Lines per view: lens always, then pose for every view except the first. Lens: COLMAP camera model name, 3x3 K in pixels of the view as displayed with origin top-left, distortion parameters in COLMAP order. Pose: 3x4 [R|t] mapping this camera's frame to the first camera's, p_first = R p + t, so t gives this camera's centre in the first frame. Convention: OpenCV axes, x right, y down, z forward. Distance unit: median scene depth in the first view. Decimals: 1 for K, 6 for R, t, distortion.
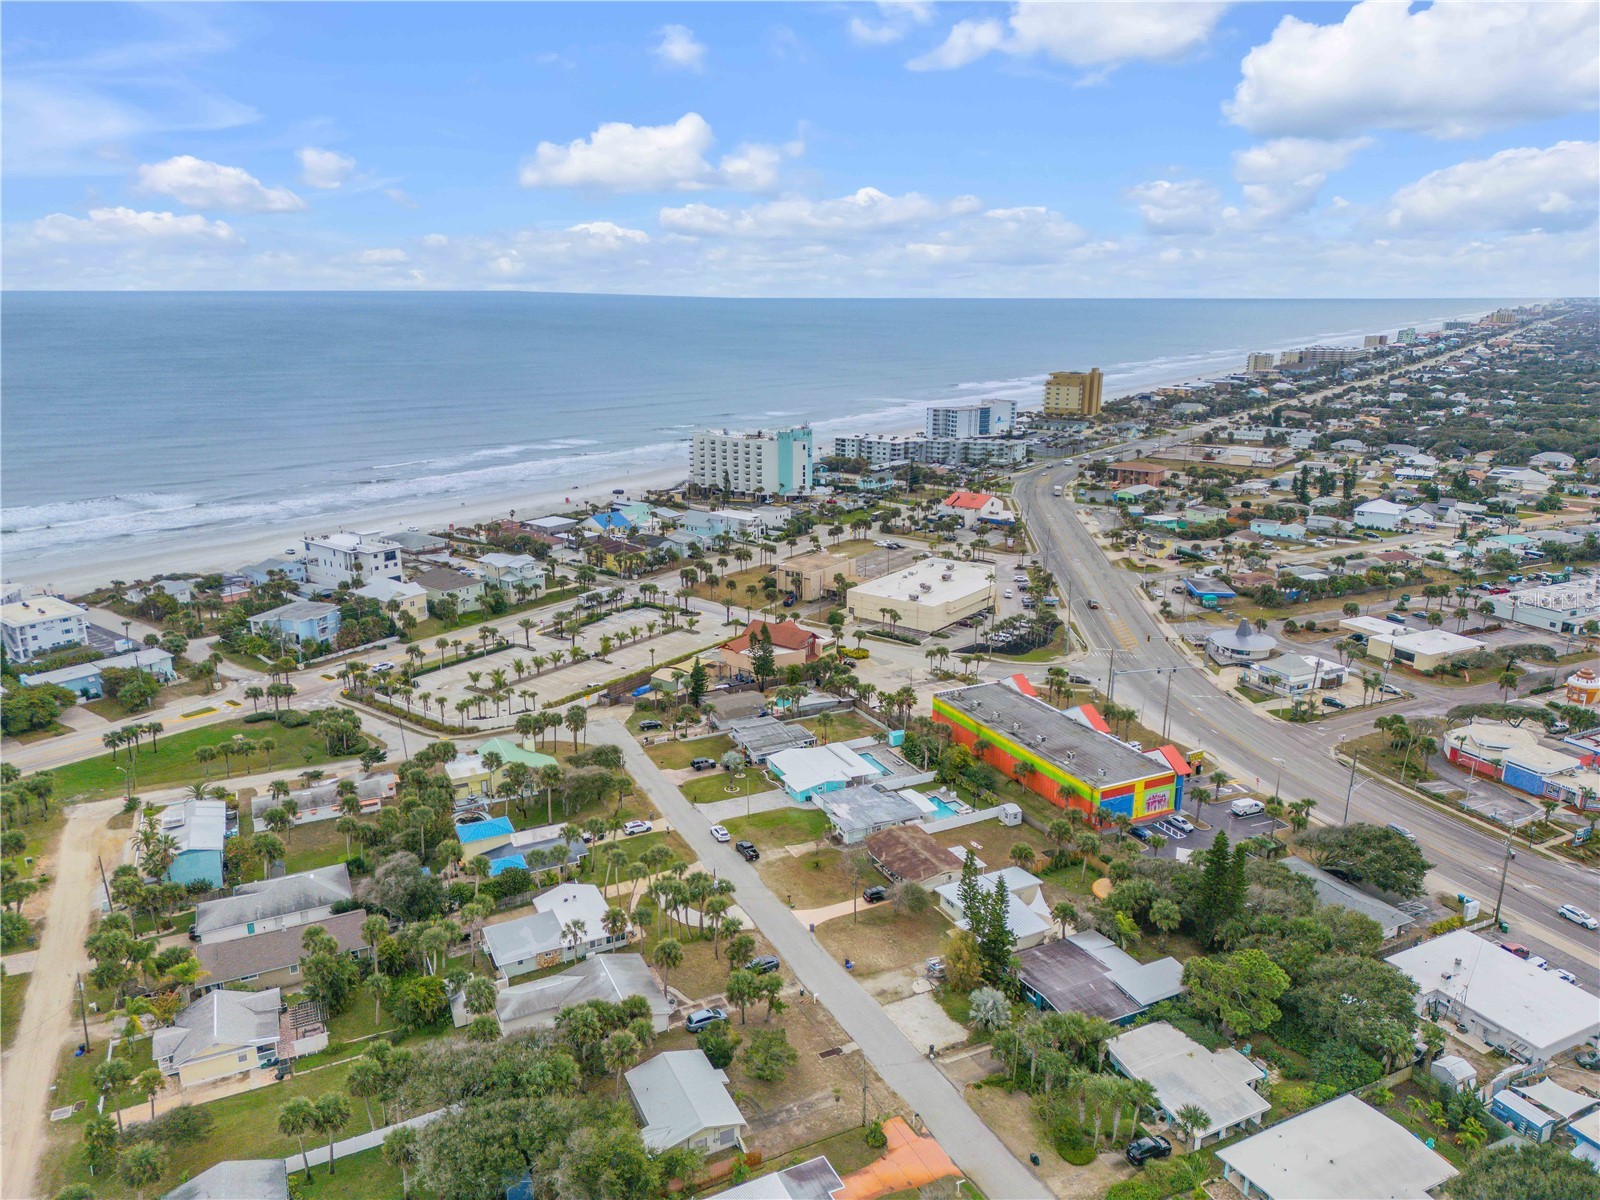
lens RADIAL K [[1118.3, 0, 801.2], [0, 1118.3, 602.1], [0, 0, 1]] dist [0.095210, -0.104323]
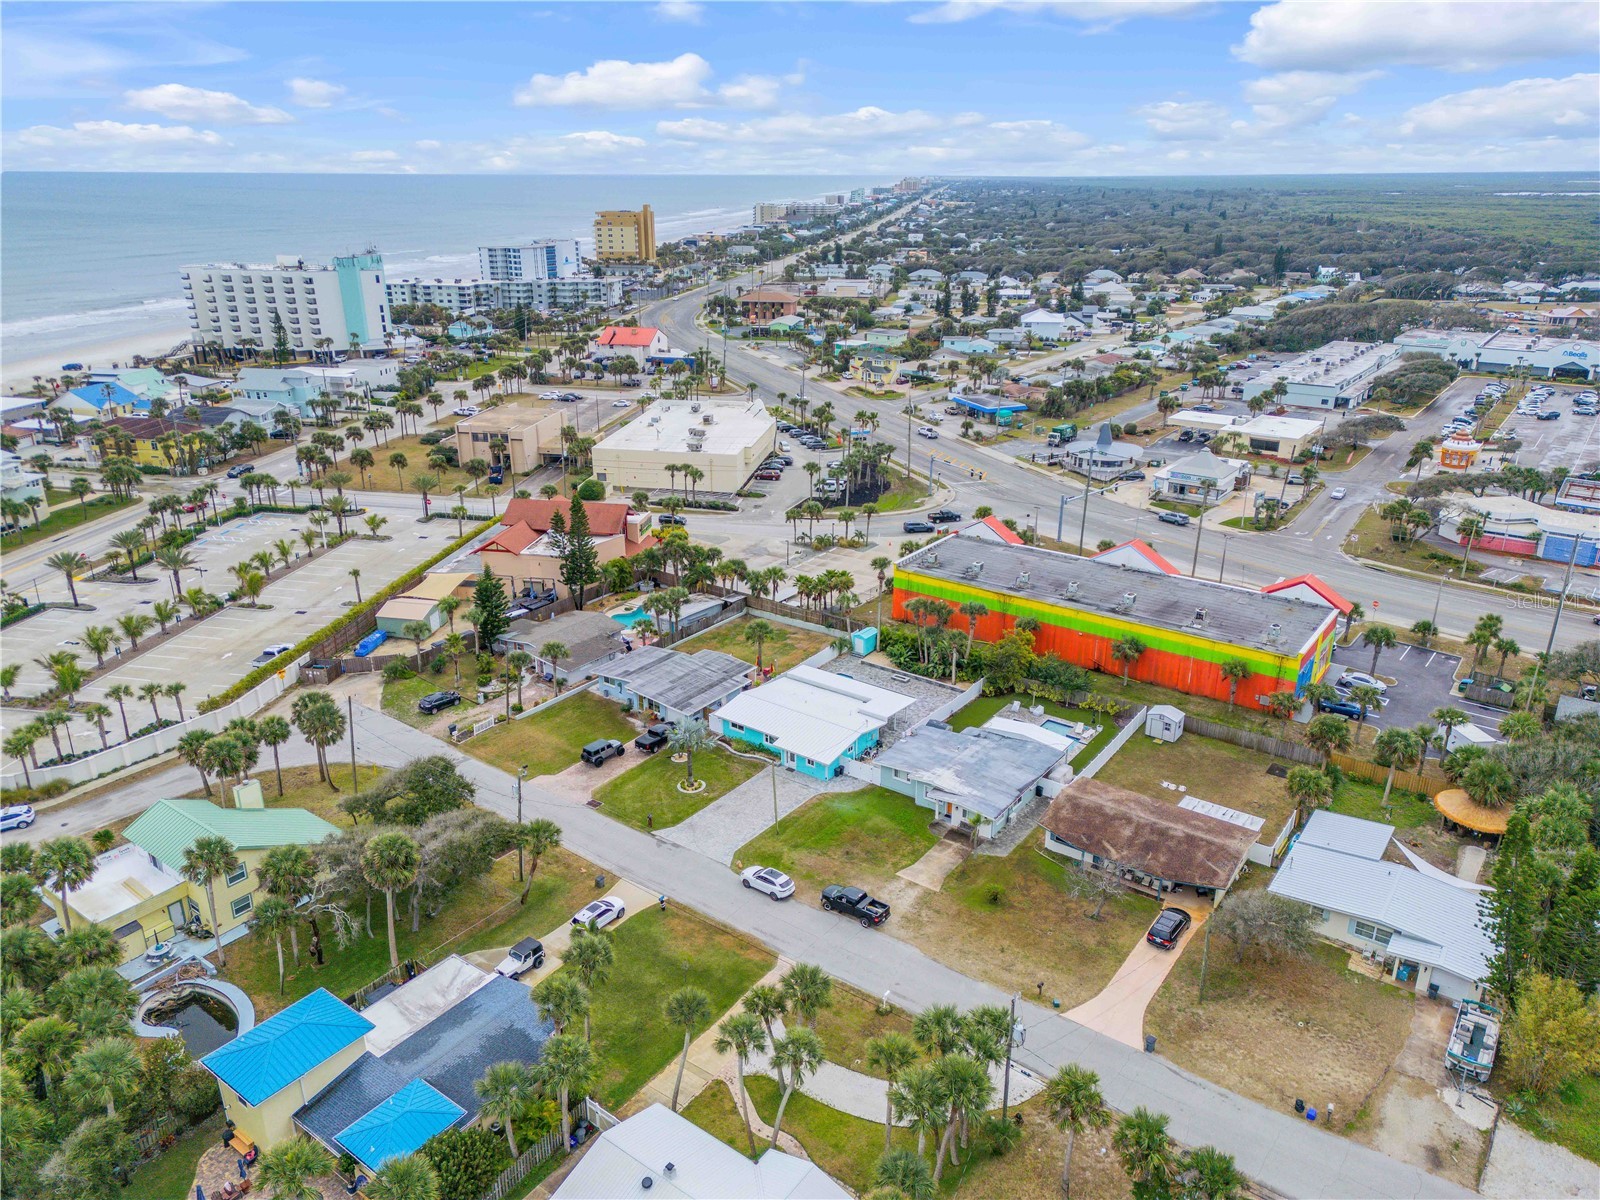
lens RADIAL K [[1118.3, 0, 801.2], [0, 1118.3, 602.1], [0, 0, 1]] dist [0.095210, -0.104323]
pose [[0.887538, -0.164794, 0.430255, -0.178661], [0.123421, 0.984754, 0.122580, 0.015429], [-0.443896, -0.055692, 0.894346, 0.384023]]
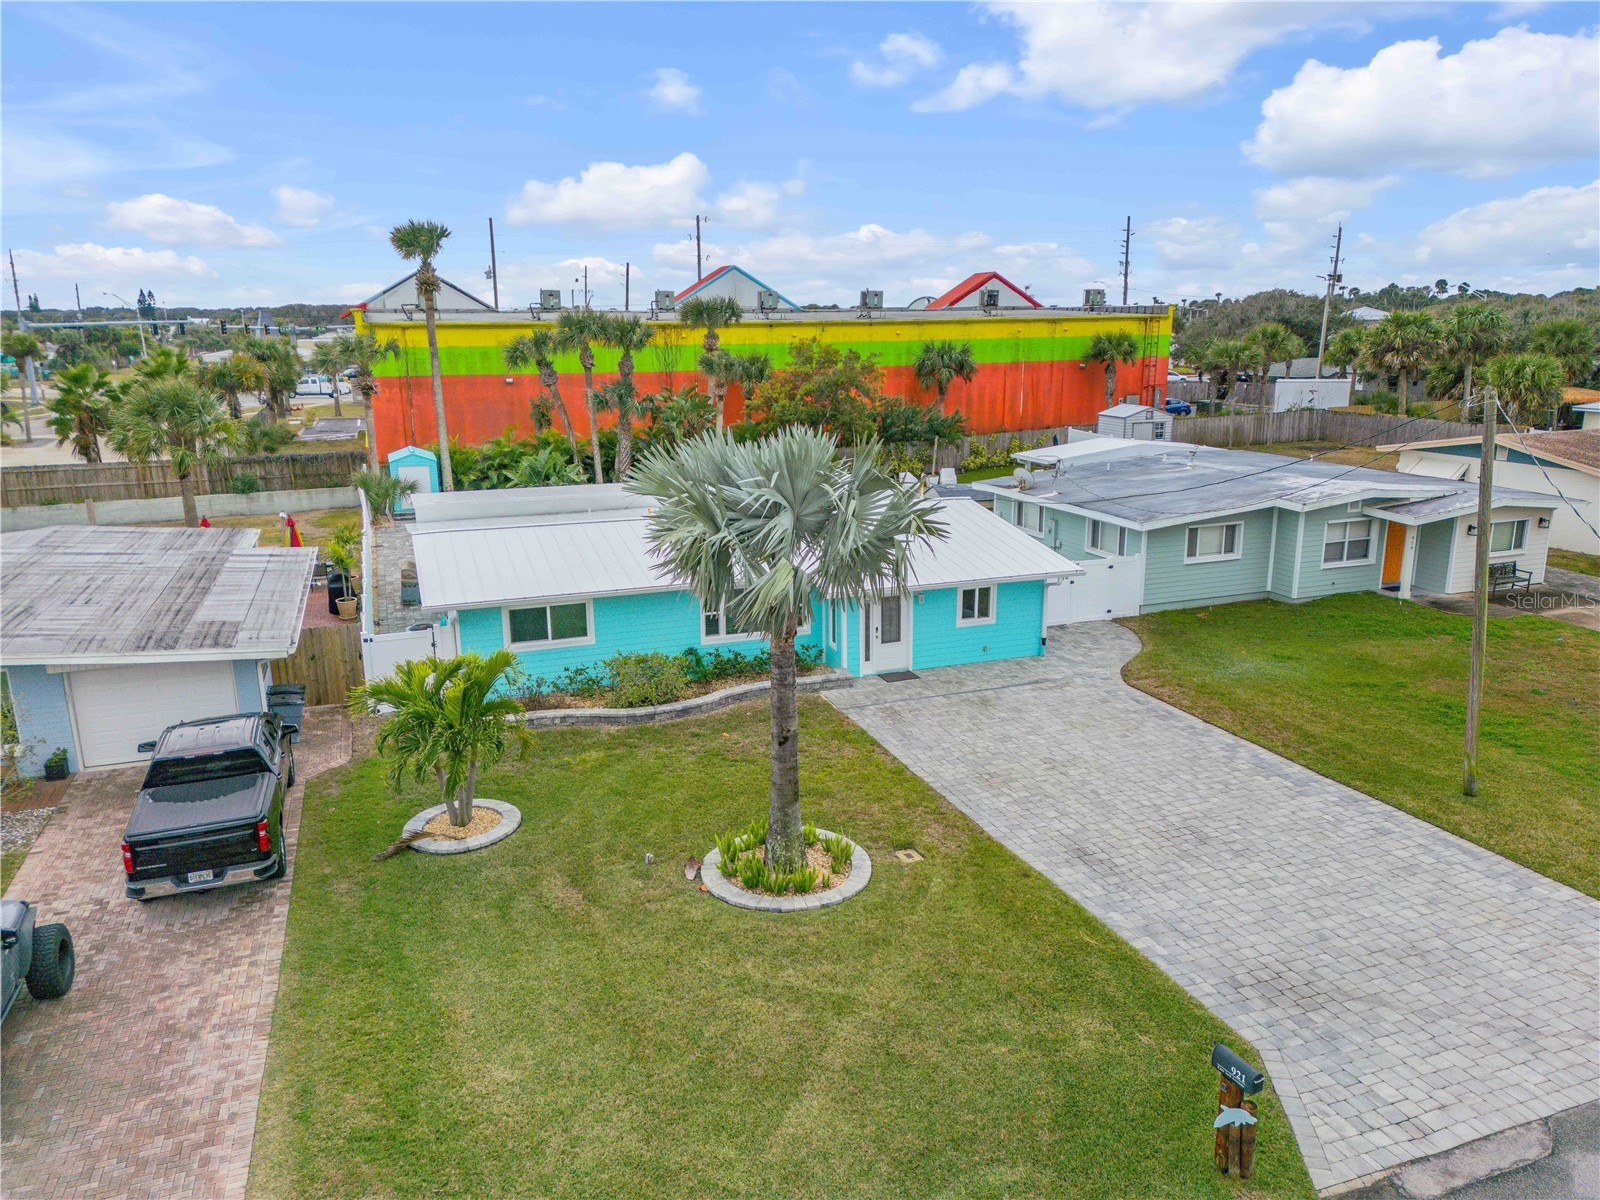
lens RADIAL K [[1118.3, 0, 801.2], [0, 1118.3, 602.1], [0, 0, 1]] dist [0.095210, -0.104323]
pose [[0.100402, -0.243501, 0.964690, -0.108784], [0.274290, 0.938791, 0.208416, 0.099254], [-0.956391, 0.243679, 0.161046, 0.753651]]
